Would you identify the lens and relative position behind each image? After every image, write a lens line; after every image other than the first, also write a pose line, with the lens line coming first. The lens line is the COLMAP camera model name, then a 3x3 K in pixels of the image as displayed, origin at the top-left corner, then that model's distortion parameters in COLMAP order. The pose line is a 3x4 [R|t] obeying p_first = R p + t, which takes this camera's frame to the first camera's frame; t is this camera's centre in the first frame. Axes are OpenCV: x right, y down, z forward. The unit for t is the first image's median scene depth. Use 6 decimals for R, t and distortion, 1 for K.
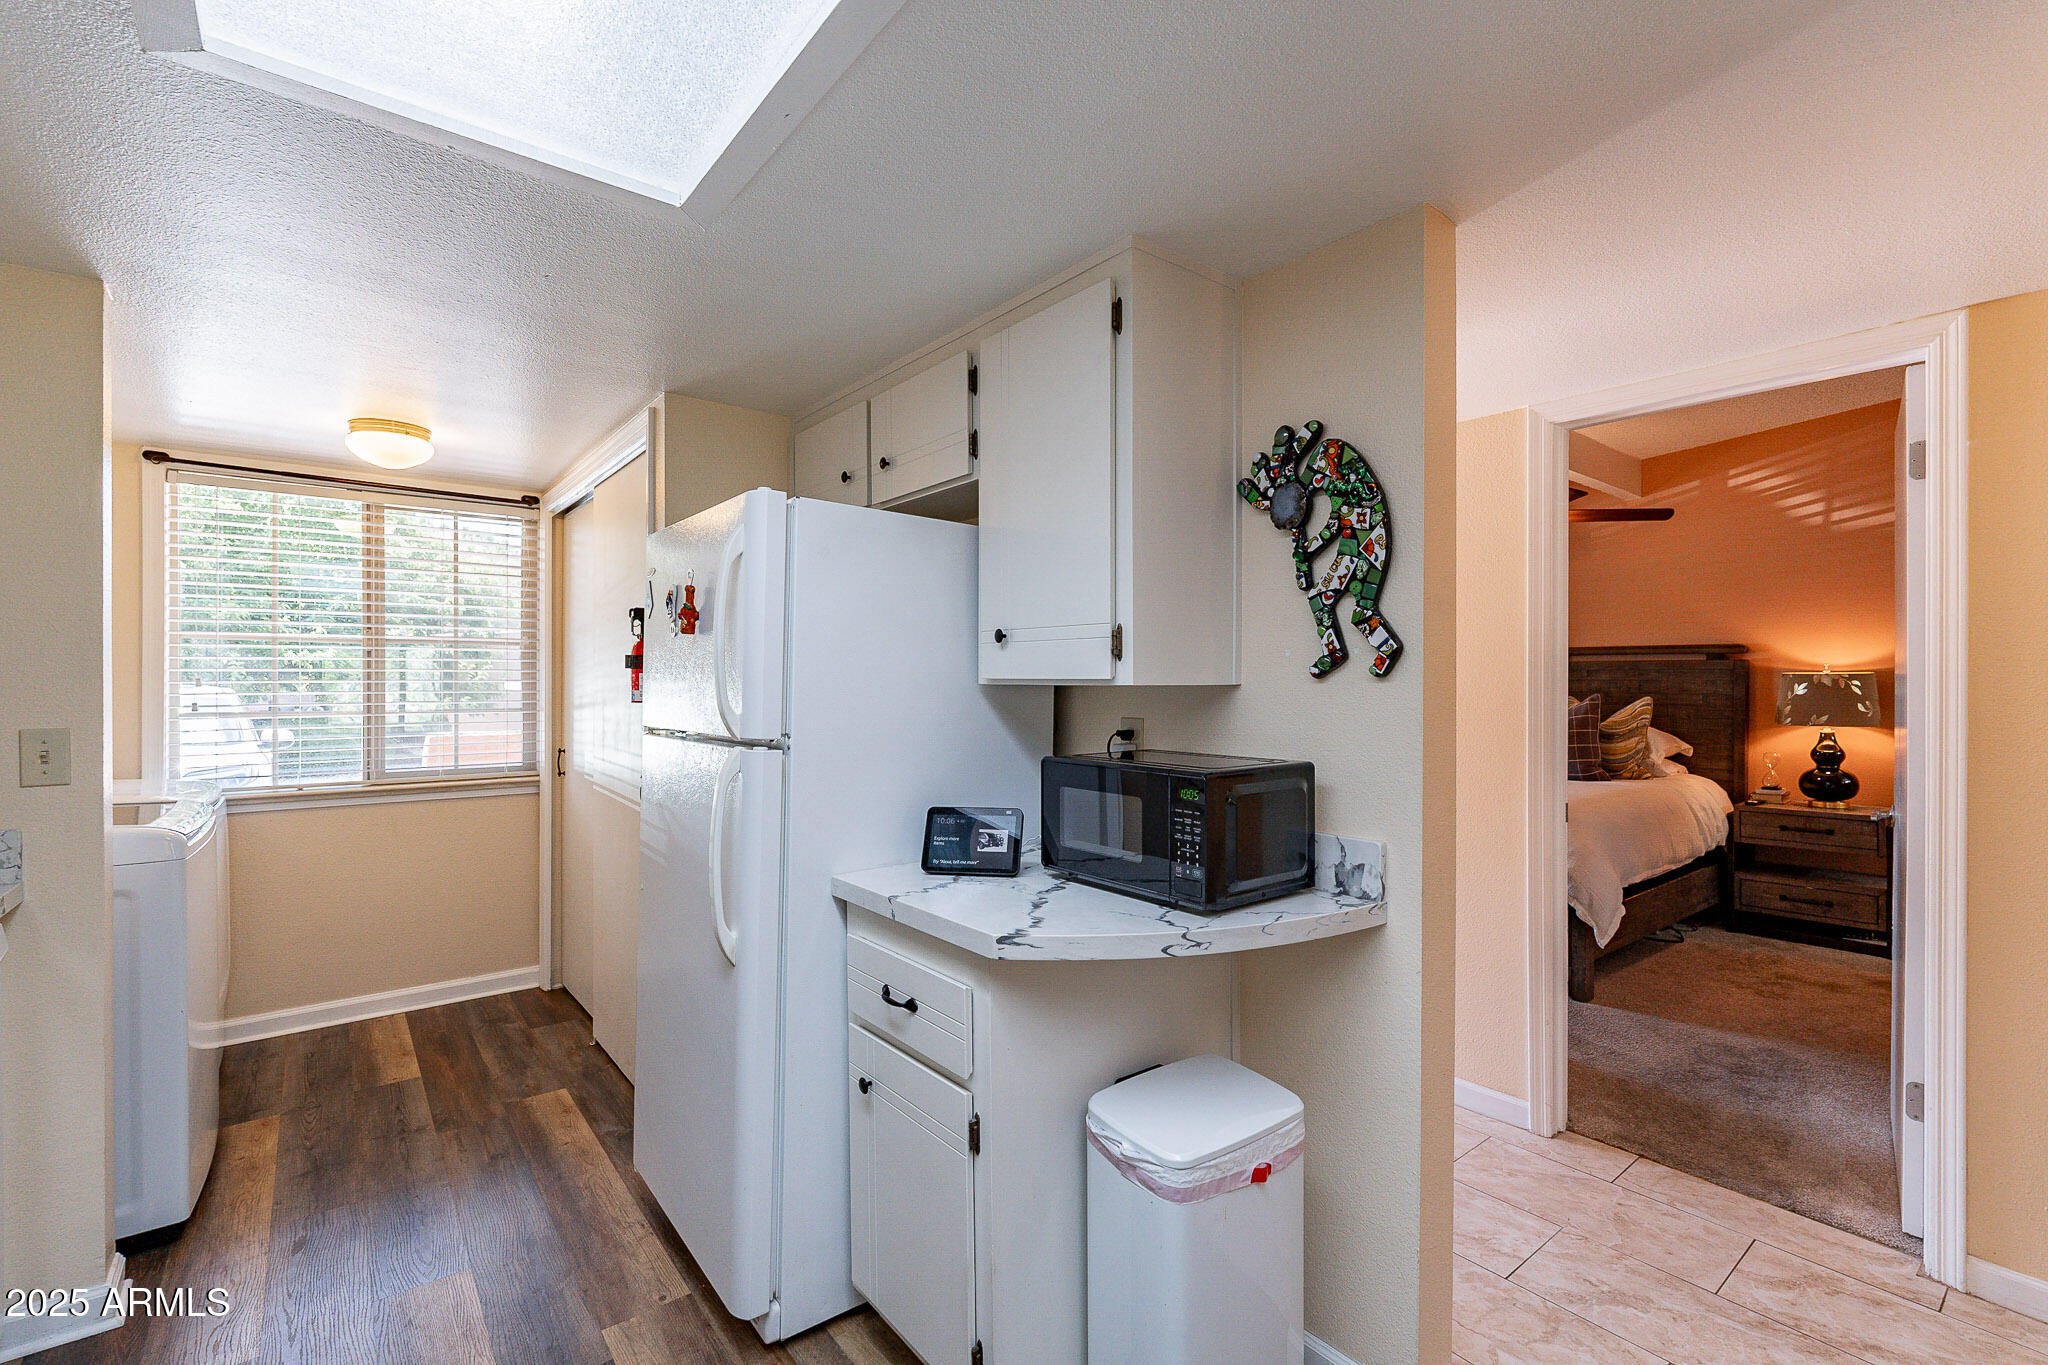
lens RADIAL K [[892.2, 0, 985.0], [0, 892.2, 683.1], [0, 0, 1]] dist [-0.004641, 0.000722]
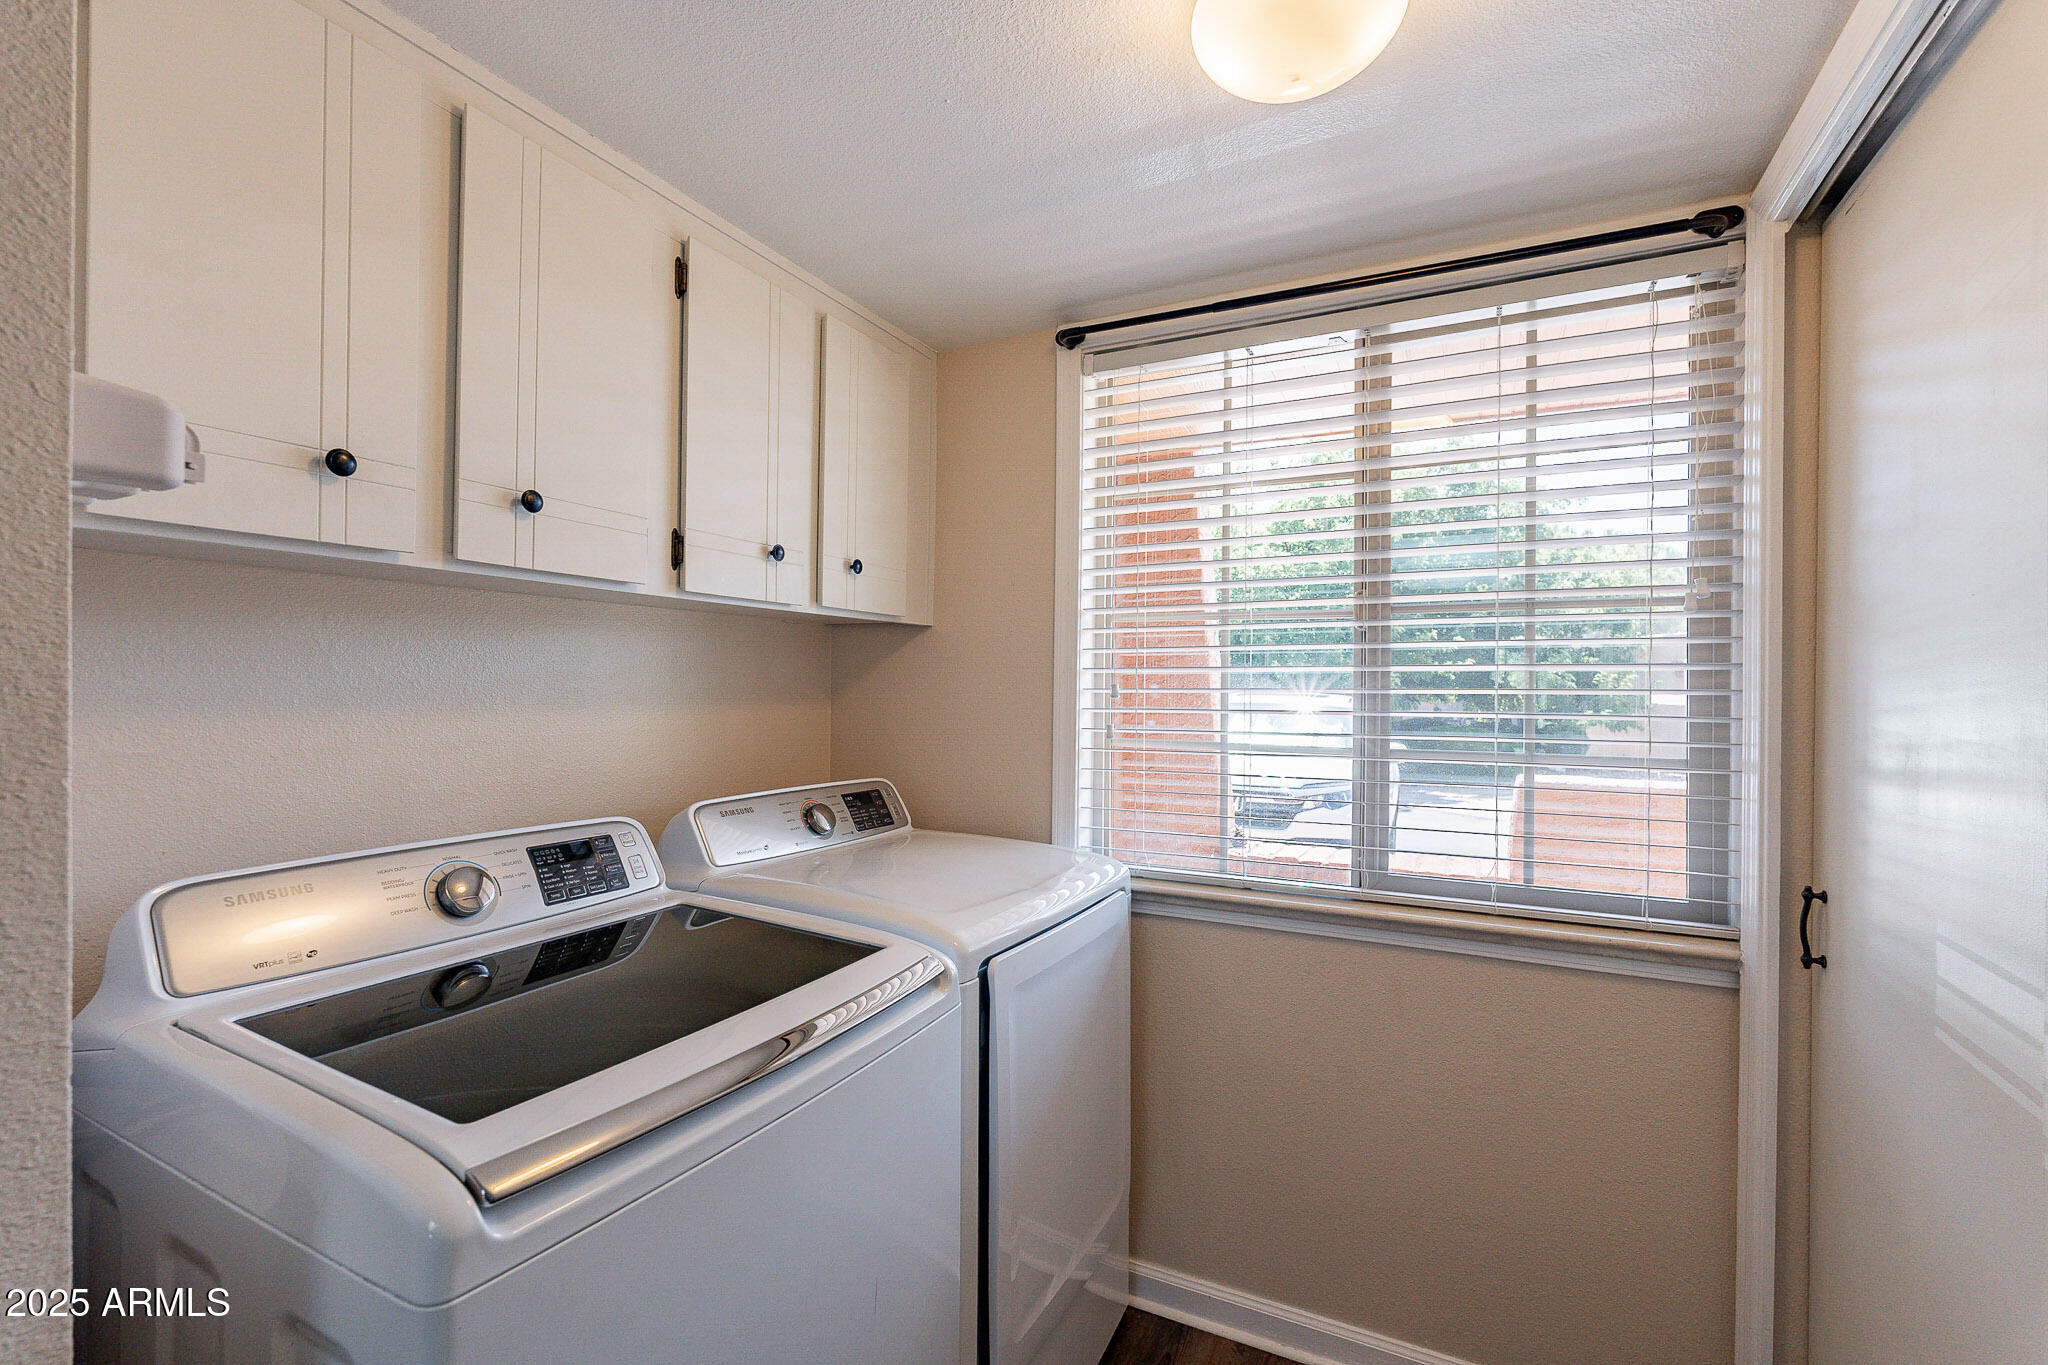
lens RADIAL K [[892.2, 0, 1016.8], [0, 892.2, 690.2], [0, 0, 1]] dist [-0.004641, 0.000722]
pose [[0.426795, 0.008193, -0.904311, -0.962616], [-0.004720, 0.999966, 0.006832, -0.012062], [0.904336, 0.001353, 0.426819, 1.863498]]
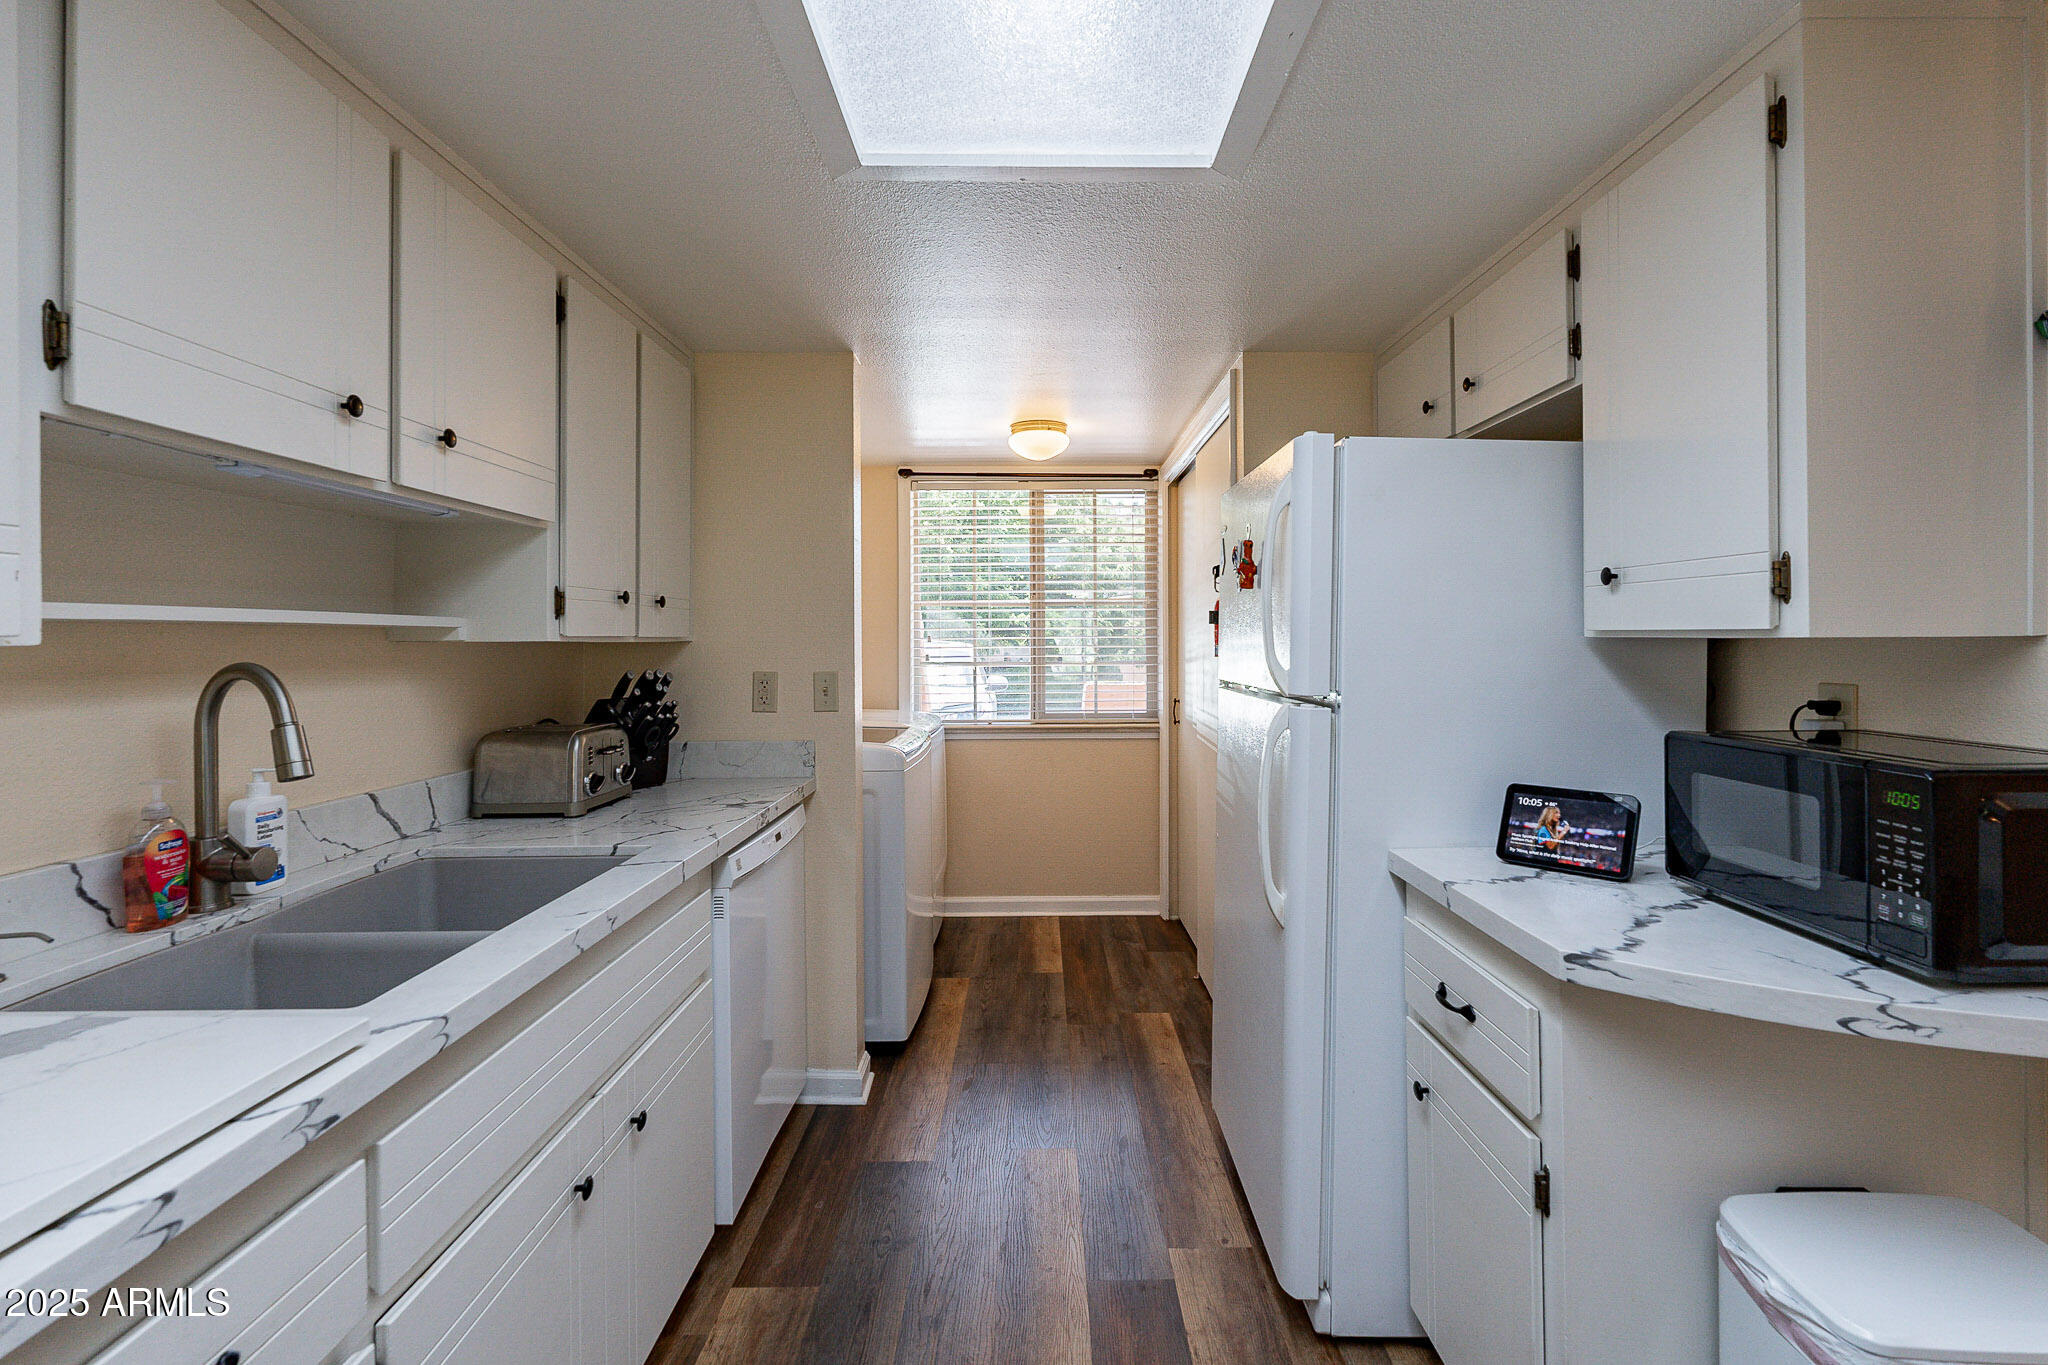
lens RADIAL K [[892.2, 0, 1006.6], [0, 892.2, 636.7], [0, 0, 1]] dist [-0.004641, 0.000722]
pose [[0.795619, -0.005293, -0.605774, 0.055613], [0.004395, 0.999986, -0.002965, 0.000822], [0.605781, -0.000304, 0.795631, 0.034841]]
